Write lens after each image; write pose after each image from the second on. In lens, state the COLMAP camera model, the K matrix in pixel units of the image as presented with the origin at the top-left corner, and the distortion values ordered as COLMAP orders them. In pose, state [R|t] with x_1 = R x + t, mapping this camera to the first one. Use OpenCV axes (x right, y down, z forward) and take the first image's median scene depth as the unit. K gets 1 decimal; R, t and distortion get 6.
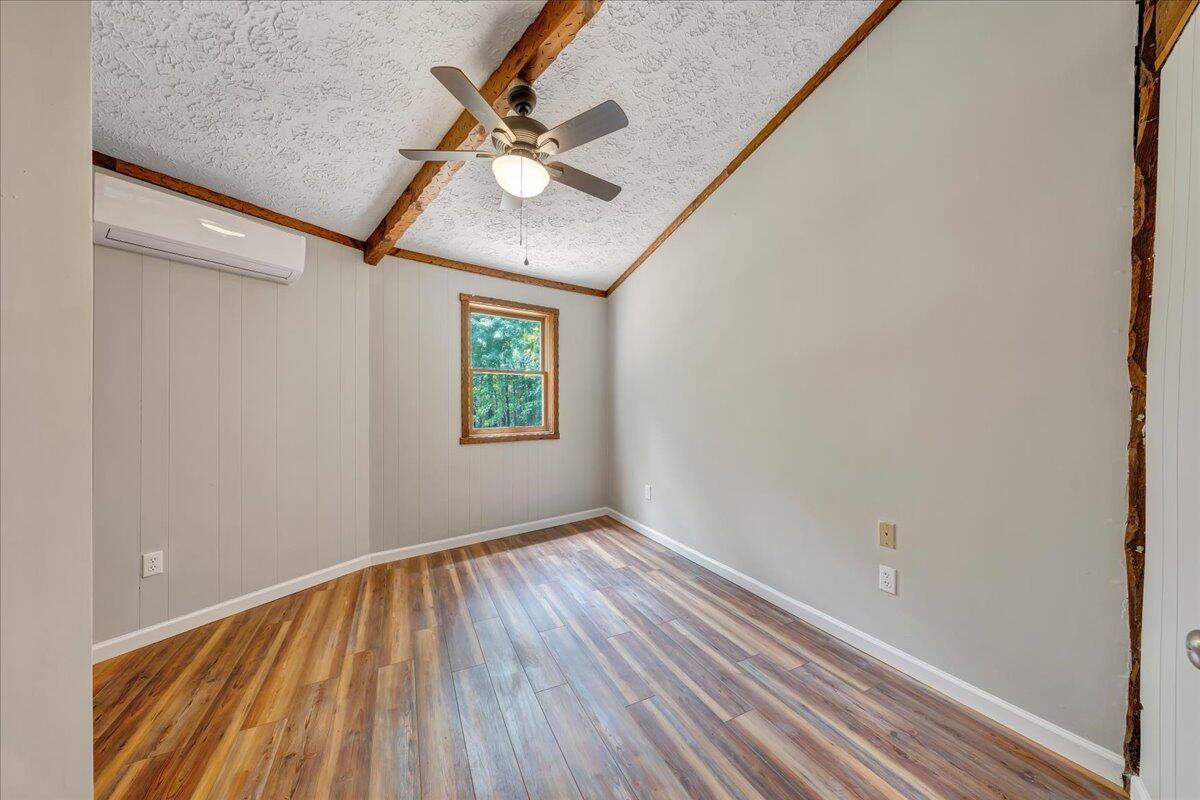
lens RADIAL K [[409.6, 0, 598.9], [0, 409.6, 401.9], [0, 0, 1]] dist [0.004179, -0.000449]
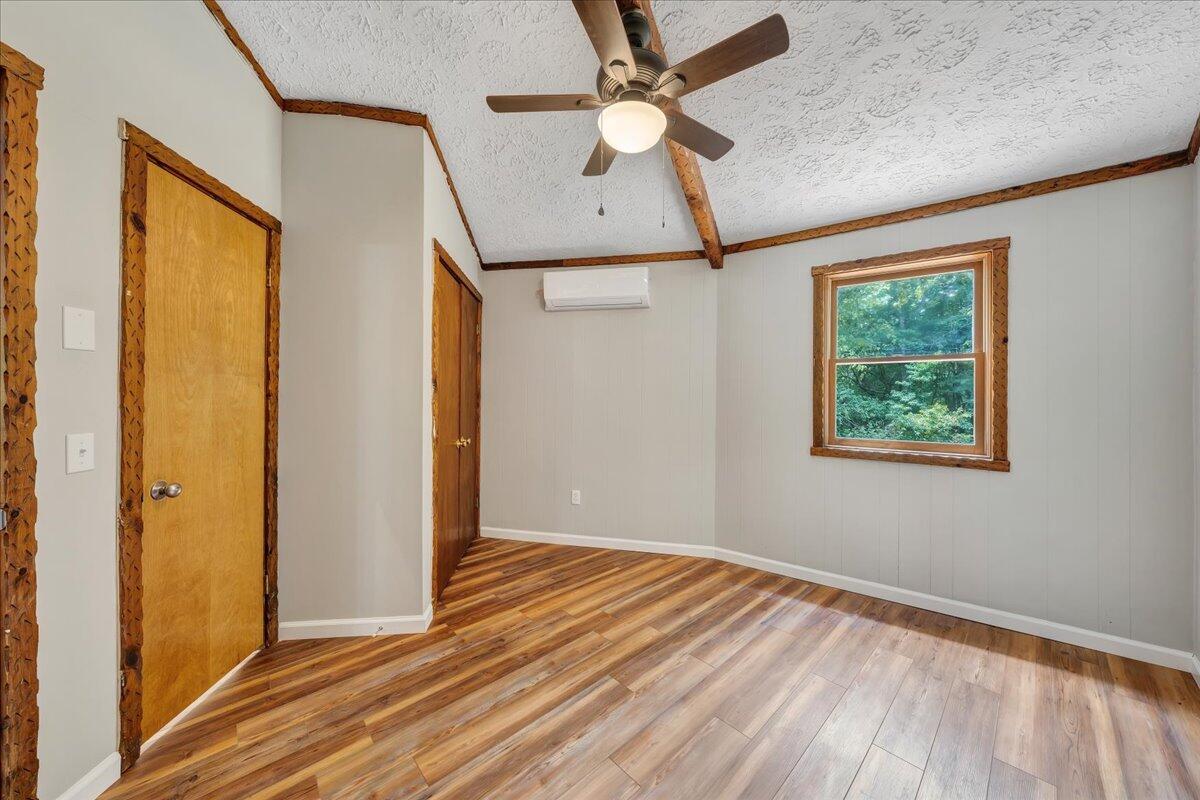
lens RADIAL K [[409.6, 0, 604.8], [0, 409.6, 399.1], [0, 0, 1]] dist [0.004179, -0.000449]
pose [[0.307441, 0.005354, -0.951552, 0.353344], [-0.014053, 0.999901, 0.001086, -0.001366], [0.951463, 0.013038, 0.307486, 0.420648]]
